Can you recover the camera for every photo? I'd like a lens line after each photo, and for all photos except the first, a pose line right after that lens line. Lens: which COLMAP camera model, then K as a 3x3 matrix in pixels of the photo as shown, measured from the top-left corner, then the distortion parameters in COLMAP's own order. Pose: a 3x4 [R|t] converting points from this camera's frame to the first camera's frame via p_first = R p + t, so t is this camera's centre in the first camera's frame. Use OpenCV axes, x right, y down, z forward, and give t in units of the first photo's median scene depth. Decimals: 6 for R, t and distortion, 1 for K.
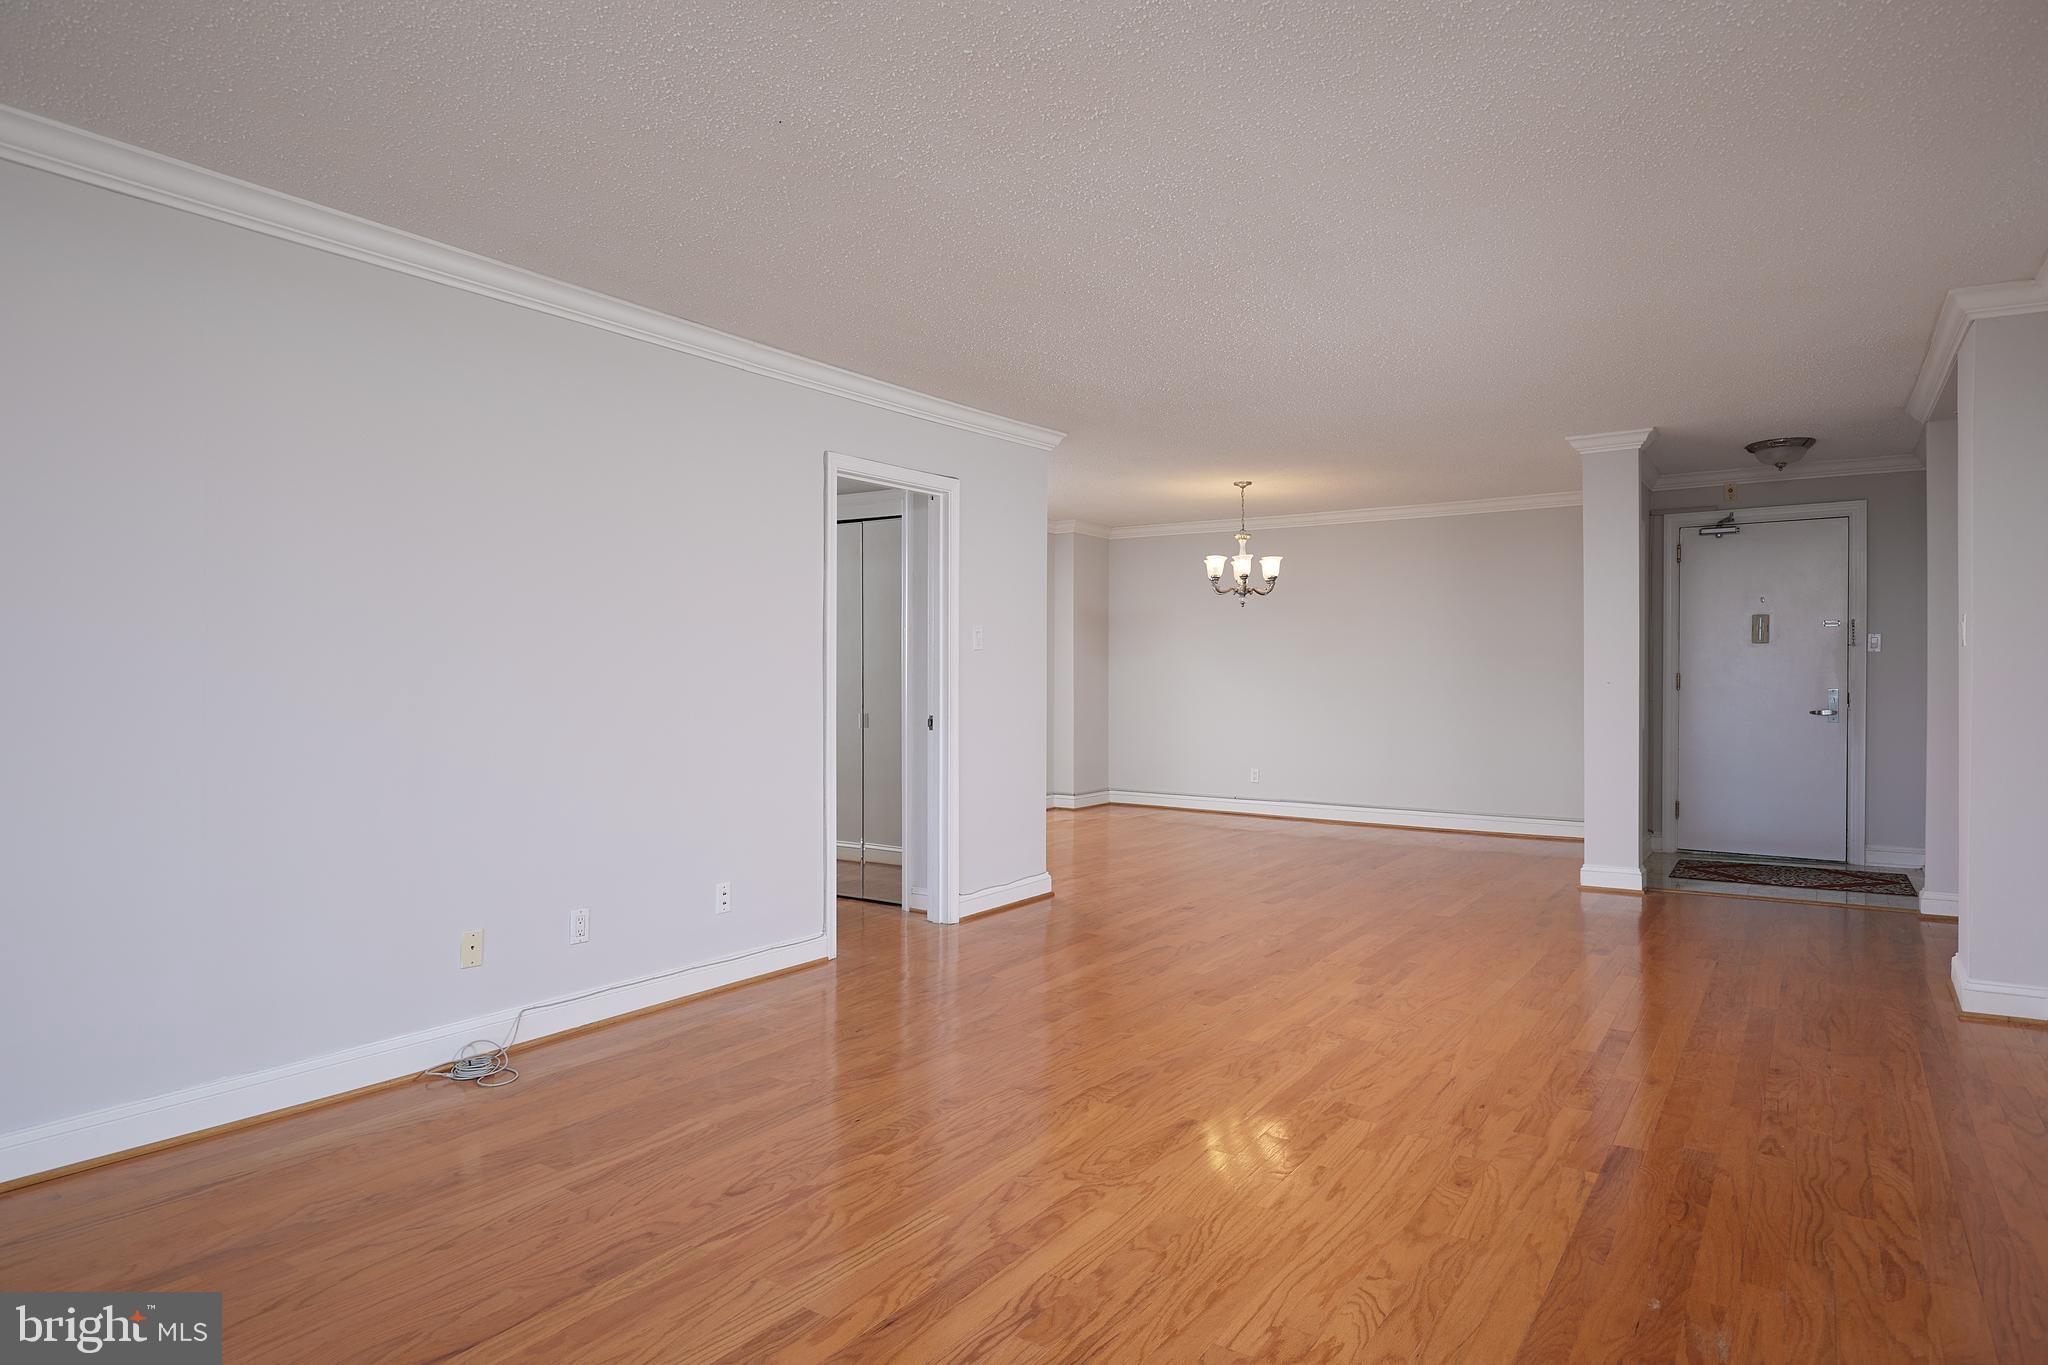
lens RADIAL K [[1167.6, 0, 1024.0], [0, 1167.6, 682.5], [0, 0, 1]] dist [-0.013038, 0.000770]
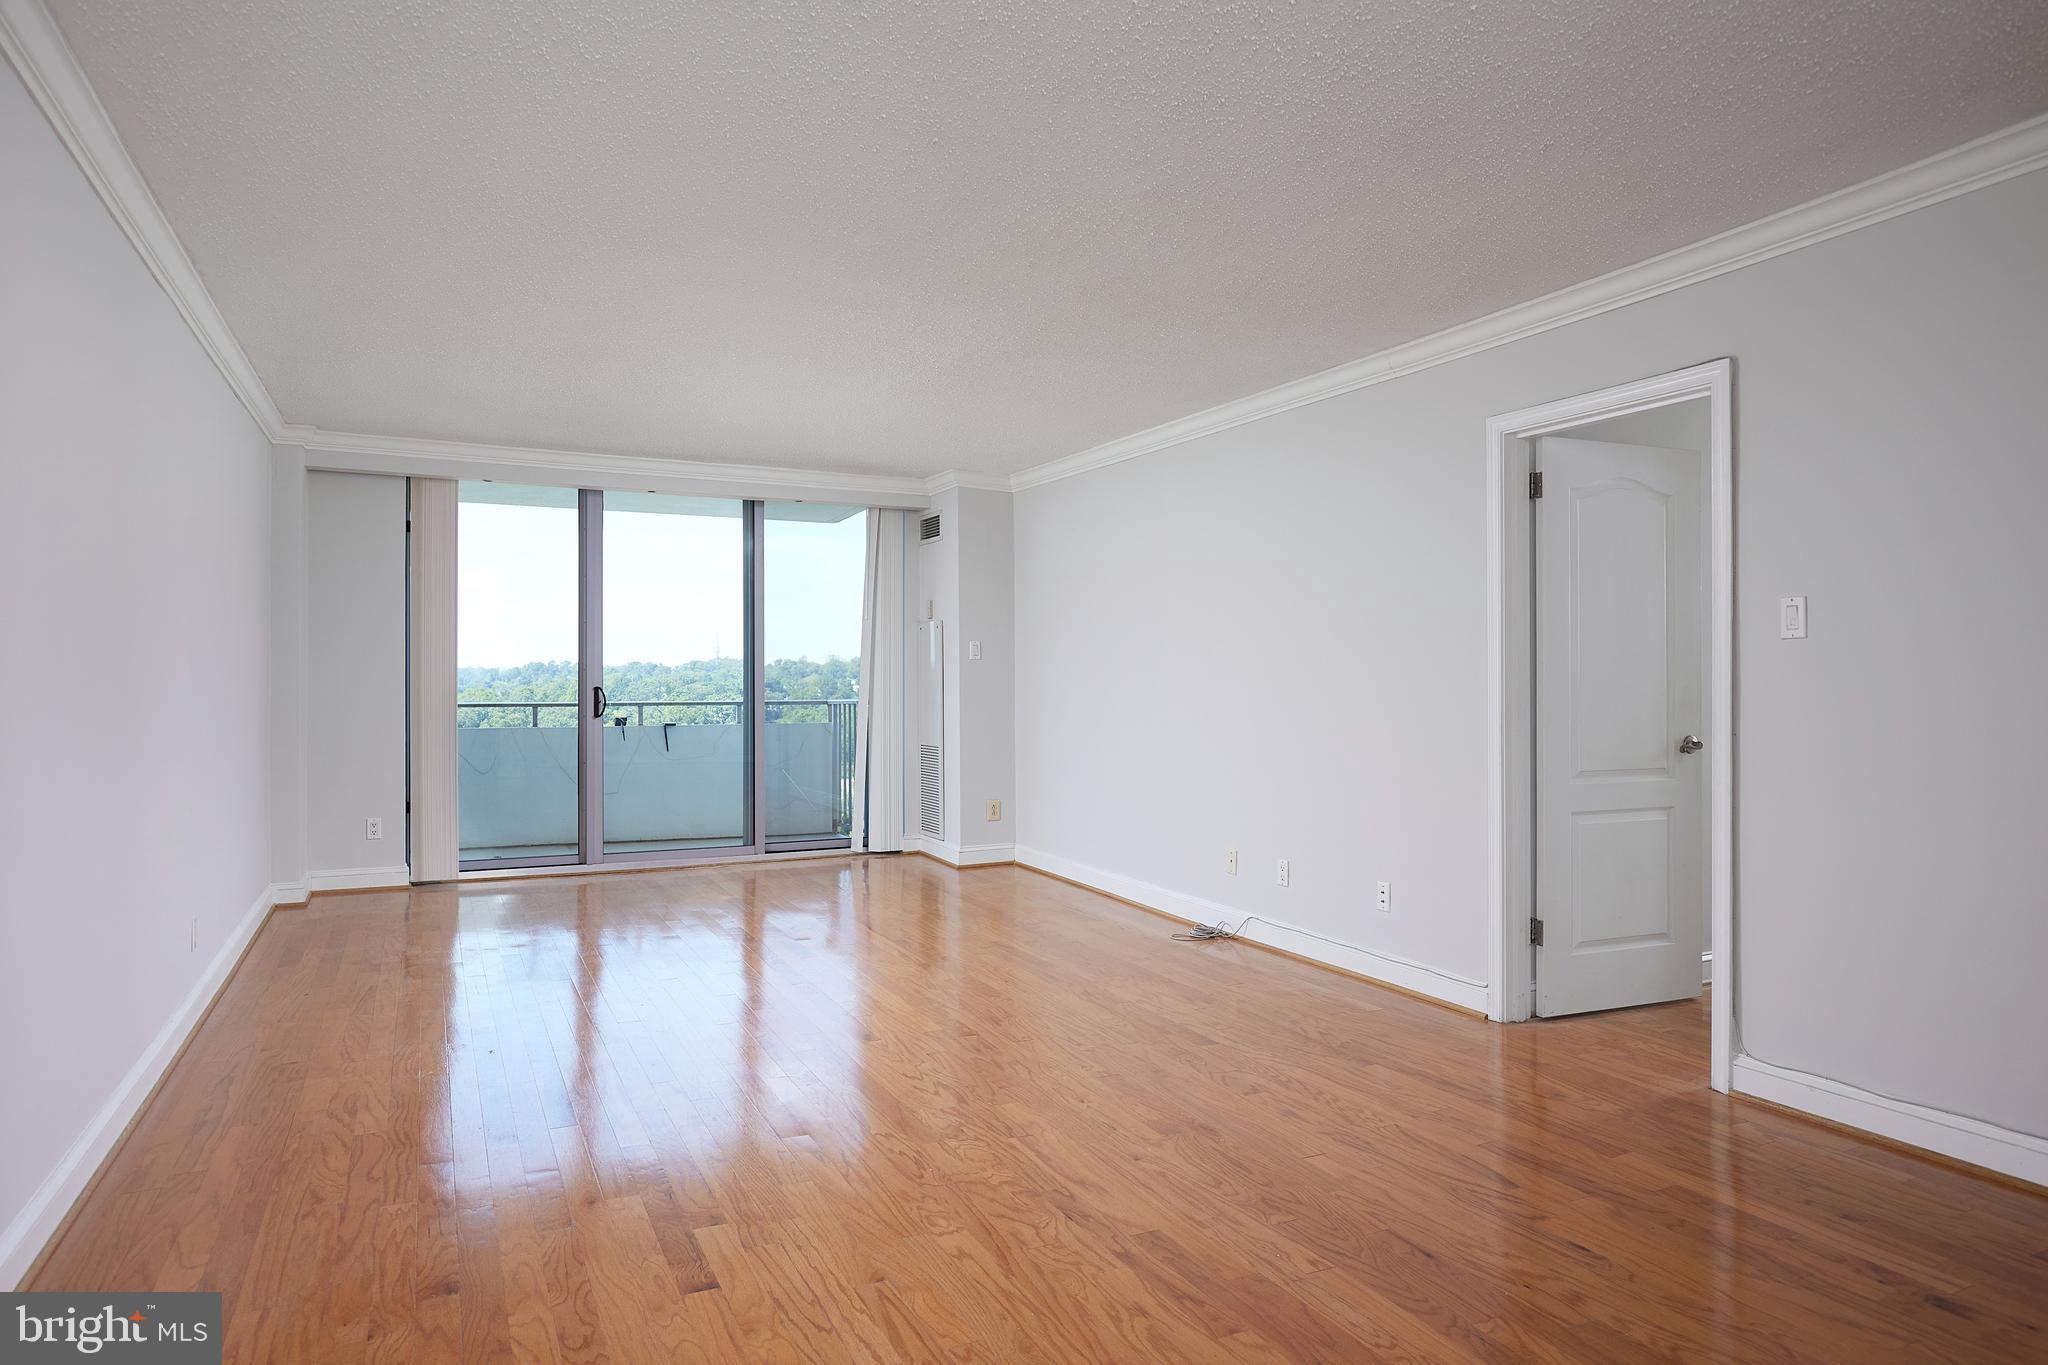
lens RADIAL K [[1229.2, 0, 1029.1], [0, 1229.2, 674.0], [0, 0, 1]] dist [-0.005136, -0.001845]
pose [[-0.492096, -0.003047, -0.870536, 1.182687], [-0.006243, 0.999981, 0.000029, -0.015155], [0.870519, 0.005449, -0.492105, 1.760249]]
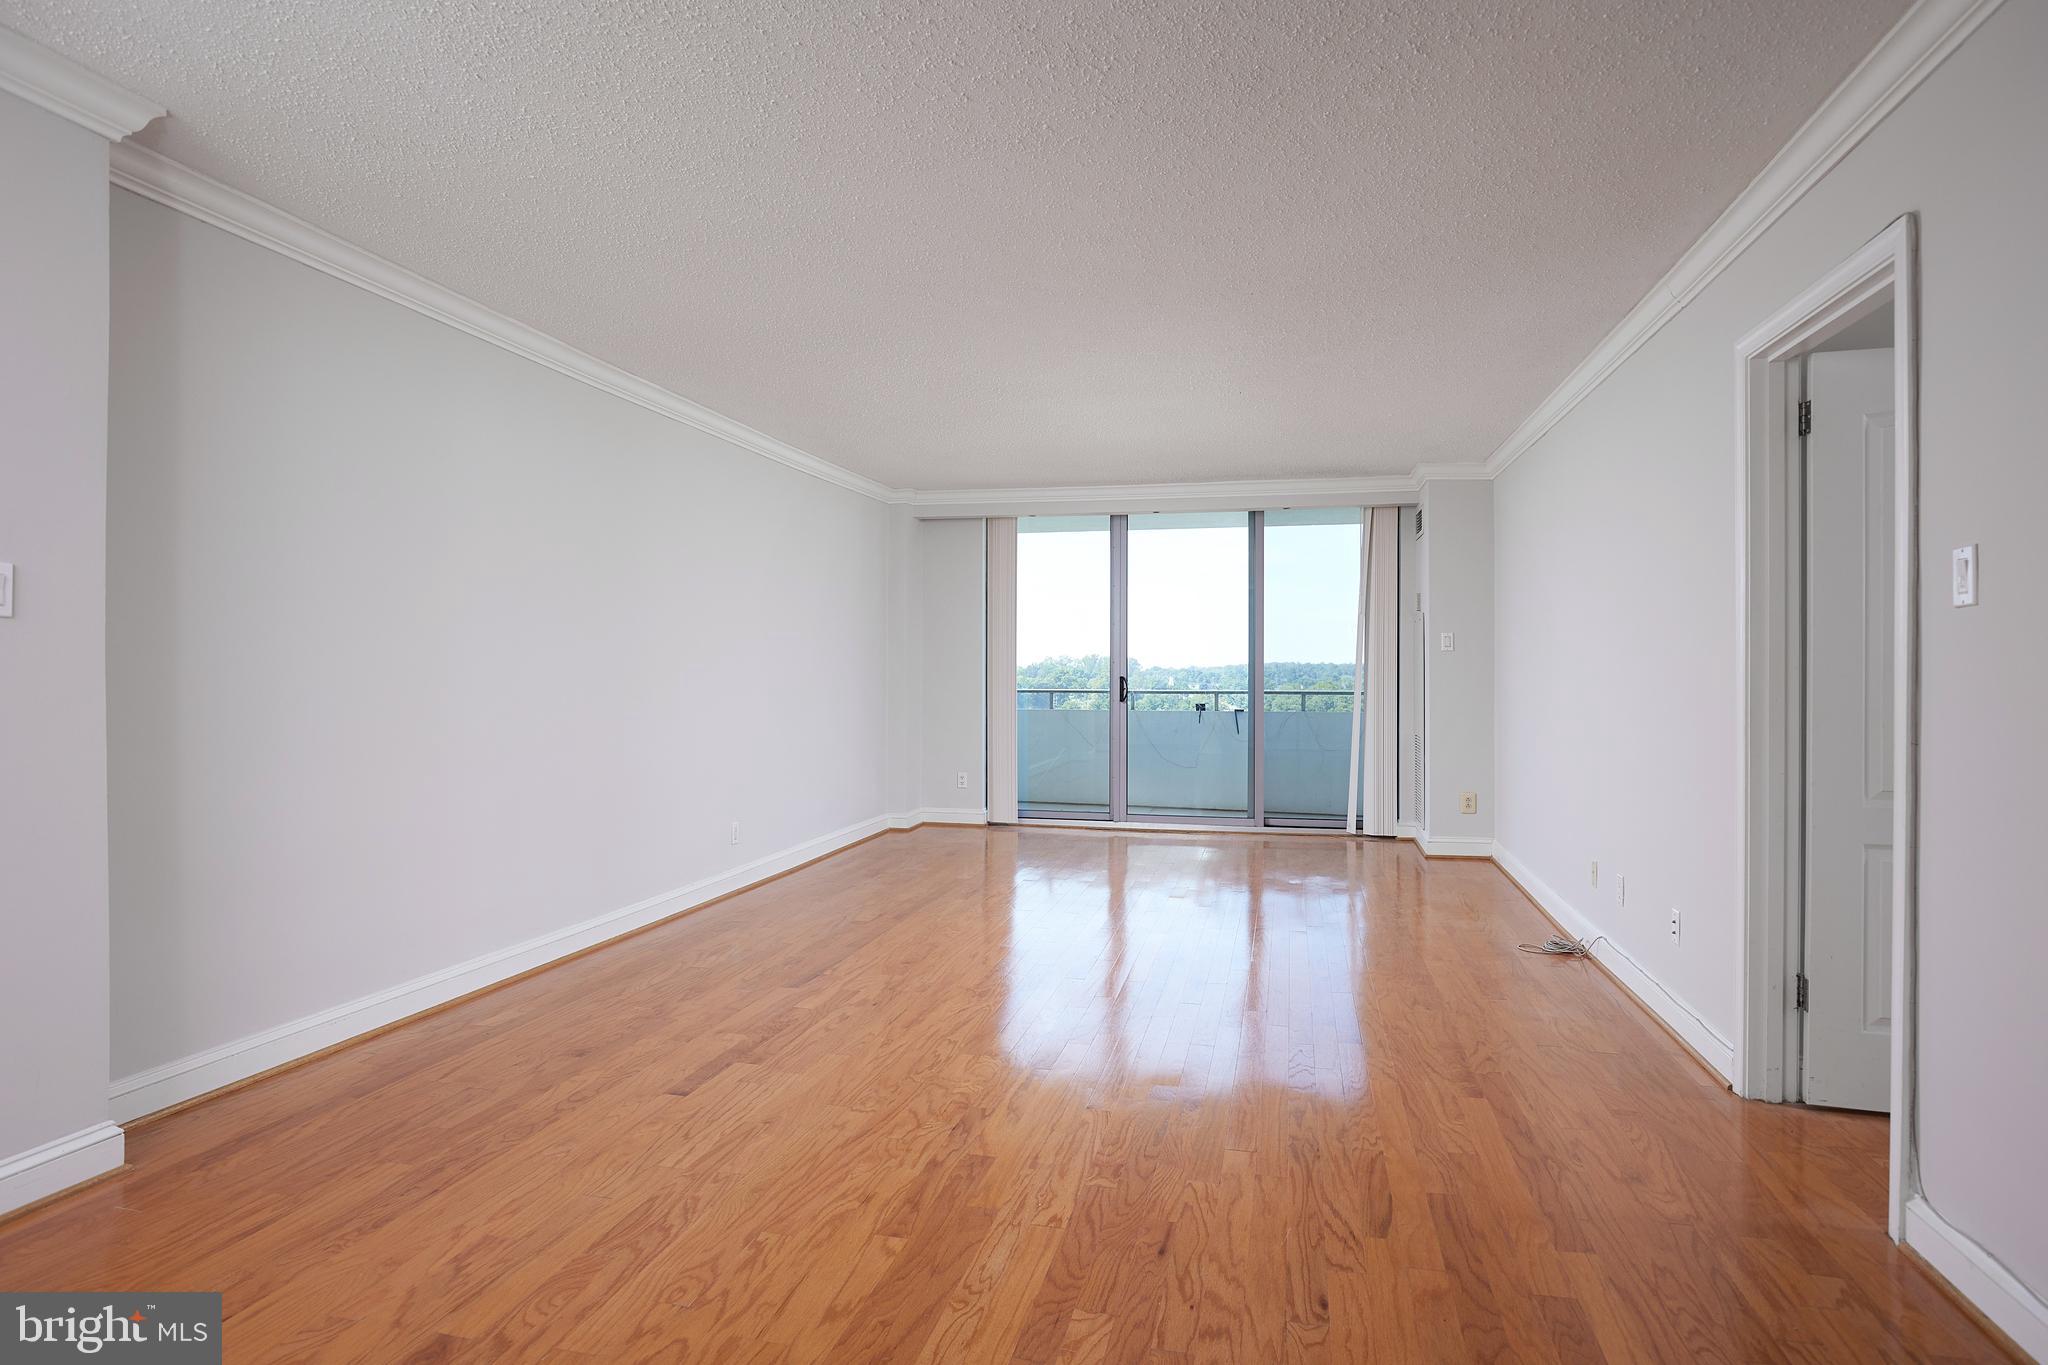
lens RADIAL K [[1116.0, 0, 1022.0], [0, 1116.0, 675.3], [0, 0, 1]] dist [-0.019233, -0.000384]
pose [[-0.934175, -0.000721, -0.356813, 0.688535], [-0.004505, 0.999942, 0.009772, -0.012552], [0.356786, 0.010736, -0.934125, 2.227120]]
